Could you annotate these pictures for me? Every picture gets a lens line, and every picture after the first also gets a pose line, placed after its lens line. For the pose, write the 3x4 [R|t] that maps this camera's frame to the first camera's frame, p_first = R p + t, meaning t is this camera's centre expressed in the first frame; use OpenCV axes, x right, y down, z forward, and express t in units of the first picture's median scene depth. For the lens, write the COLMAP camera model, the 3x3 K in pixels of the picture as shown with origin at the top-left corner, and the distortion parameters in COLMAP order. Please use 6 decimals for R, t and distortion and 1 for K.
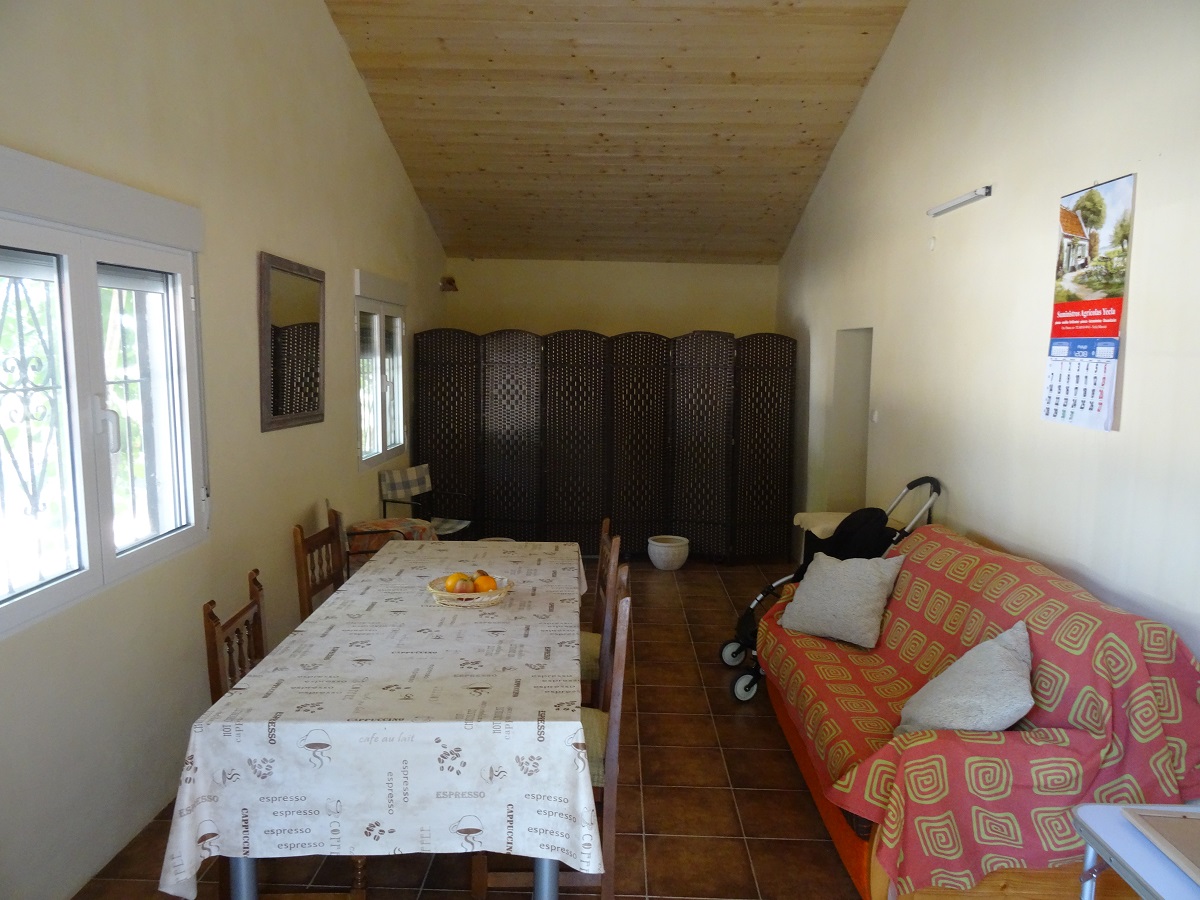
lens RADIAL K [[863.0, 0, 601.6], [0, 863.0, 452.5], [0, 0, 1]] dist [0.003550, -0.003960]
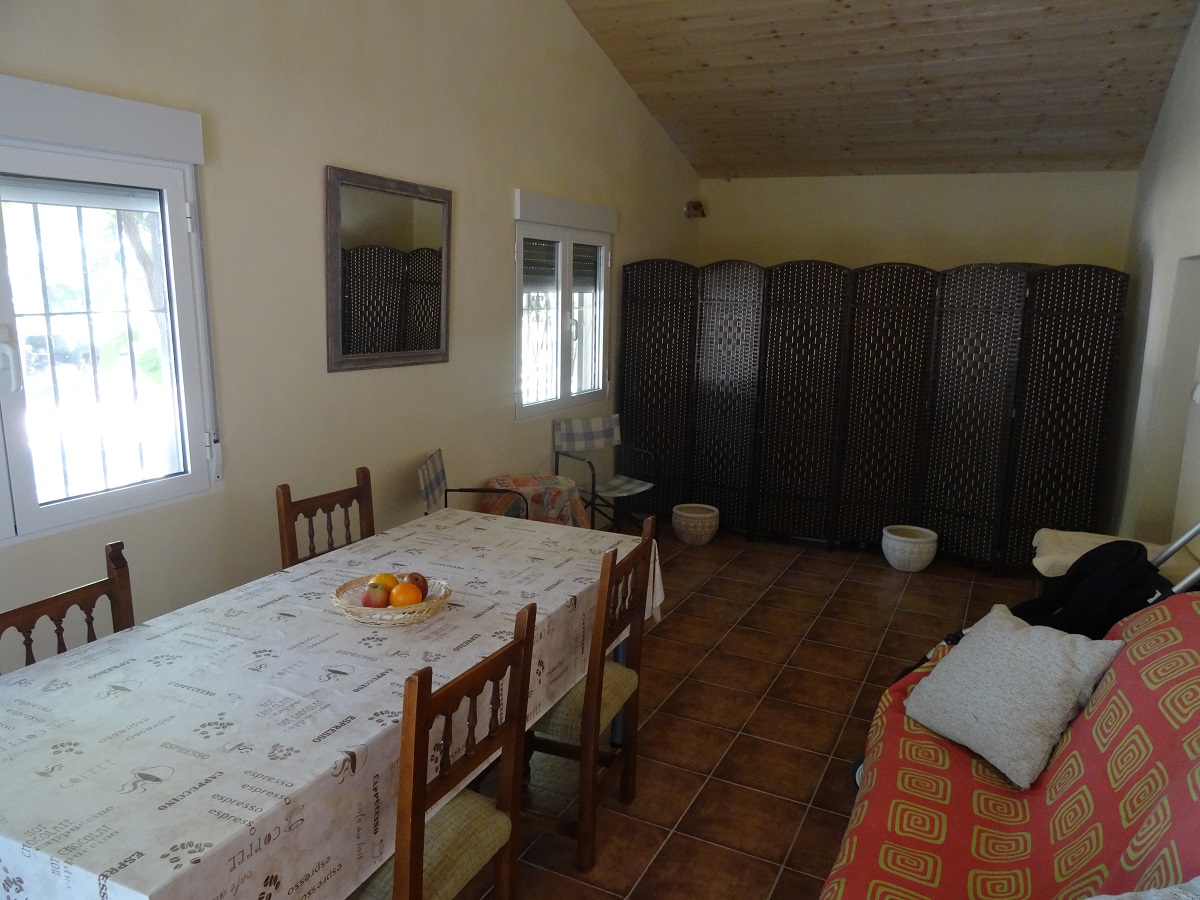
lens RADIAL K [[863.0, 0, 598.7], [0, 863.0, 451.7], [0, 0, 1]] dist [0.003550, -0.003960]
pose [[0.905011, 0.090167, -0.415721, 0.142671], [-0.060939, 0.994678, 0.083077, -0.019545], [0.421000, -0.049852, 0.905690, 0.178939]]
